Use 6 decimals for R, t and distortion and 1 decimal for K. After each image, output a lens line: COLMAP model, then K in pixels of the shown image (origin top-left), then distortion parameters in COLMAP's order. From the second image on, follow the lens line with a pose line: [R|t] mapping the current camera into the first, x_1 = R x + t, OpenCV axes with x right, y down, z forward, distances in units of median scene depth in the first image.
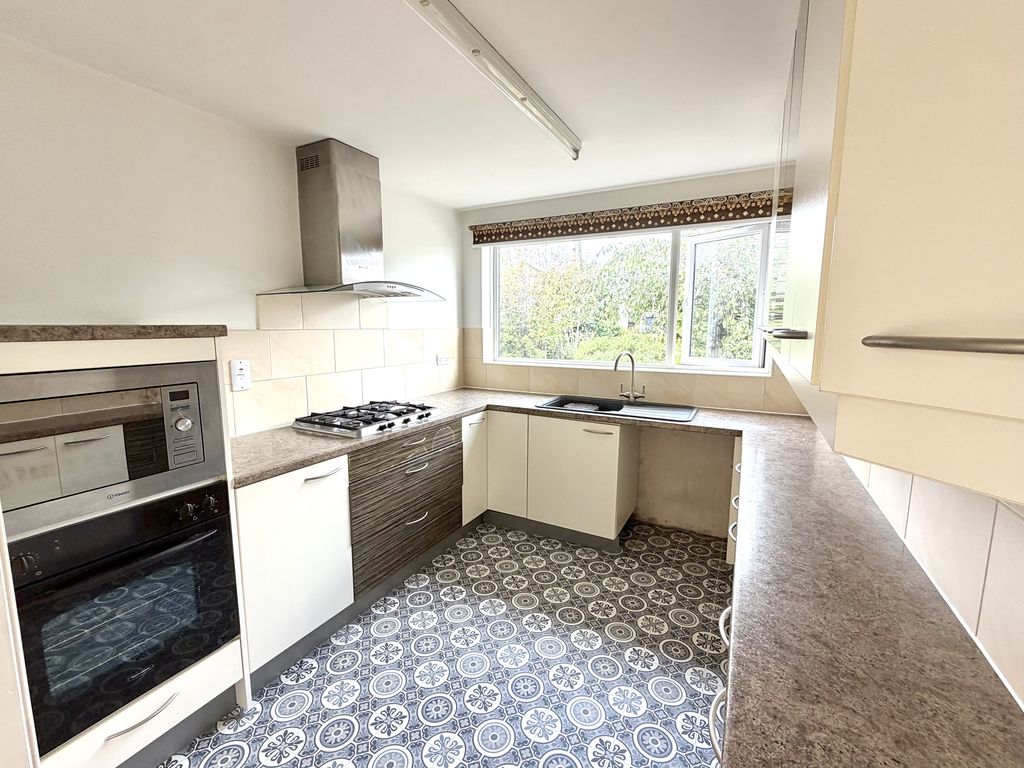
lens RADIAL K [[411.7, 0, 513.1], [0, 411.7, 380.9], [0, 0, 1]] dist [-0.001745, -0.000156]
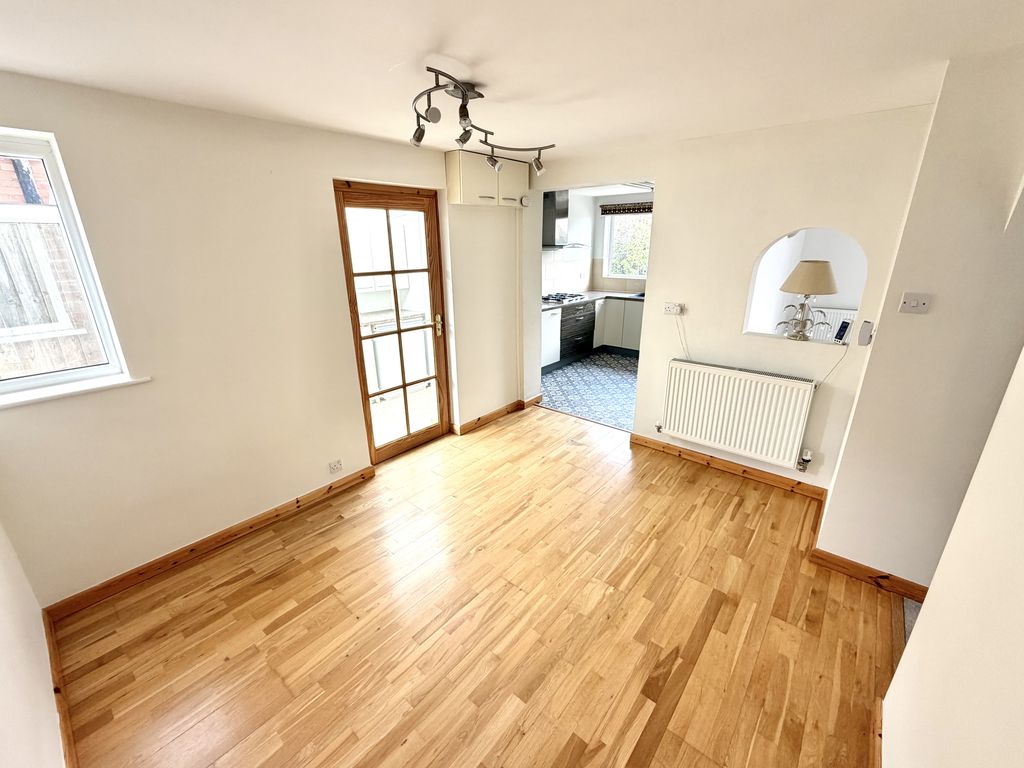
lens RADIAL K [[411.7, 0, 510.9], [0, 411.7, 380.9], [0, 0, 1]] dist [-0.001745, -0.000156]
pose [[0.975751, 0.050865, -0.212891, -0.070127], [-0.009322, 0.981399, 0.191754, 0.089431], [0.218684, -0.185119, 0.958075, -1.359140]]
